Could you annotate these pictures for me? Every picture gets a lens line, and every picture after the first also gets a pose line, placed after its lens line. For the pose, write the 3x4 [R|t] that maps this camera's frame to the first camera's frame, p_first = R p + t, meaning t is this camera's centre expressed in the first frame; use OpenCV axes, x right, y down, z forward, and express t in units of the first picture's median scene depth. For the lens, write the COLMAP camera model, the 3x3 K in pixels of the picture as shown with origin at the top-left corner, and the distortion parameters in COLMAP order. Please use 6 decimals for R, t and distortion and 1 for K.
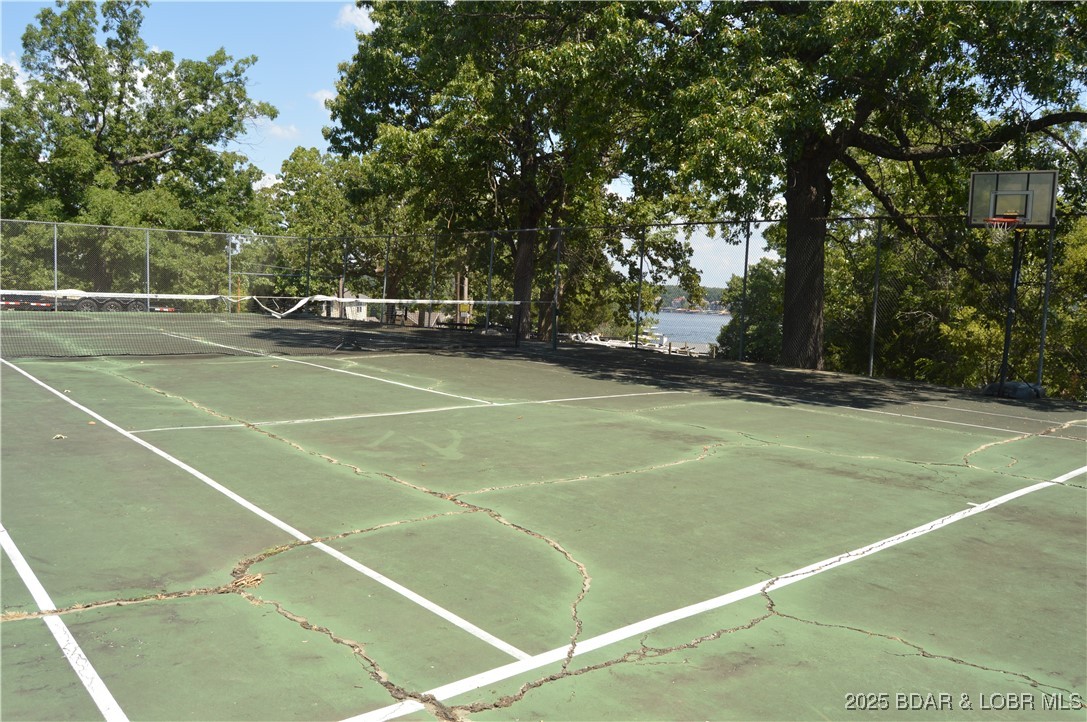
lens RADIAL K [[868.0, 0, 544.7], [0, 868.0, 361.4], [0, 0, 1]] dist [-0.069133, -0.002264]
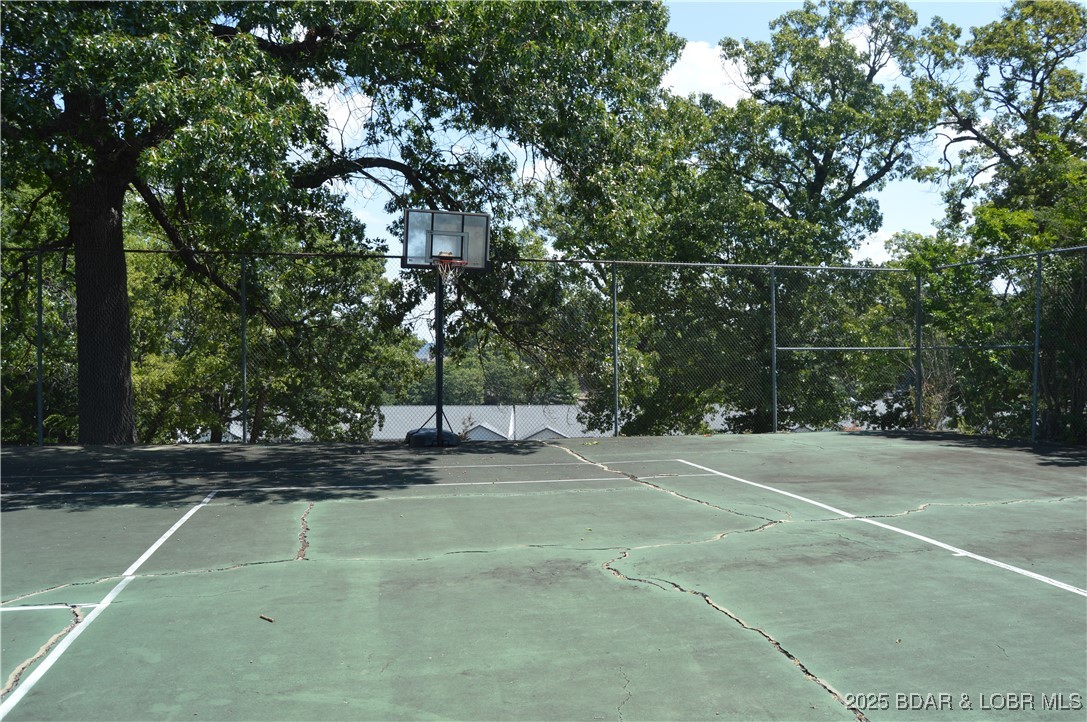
lens RADIAL K [[868.0, 0, 542.7], [0, 868.0, 359.6], [0, 0, 1]] dist [-0.069133, -0.002264]
pose [[0.459469, -0.037686, 0.887394, -0.215159], [0.088362, 0.996082, -0.003450, -0.035115], [-0.883787, 0.079997, 0.460999, 0.371442]]
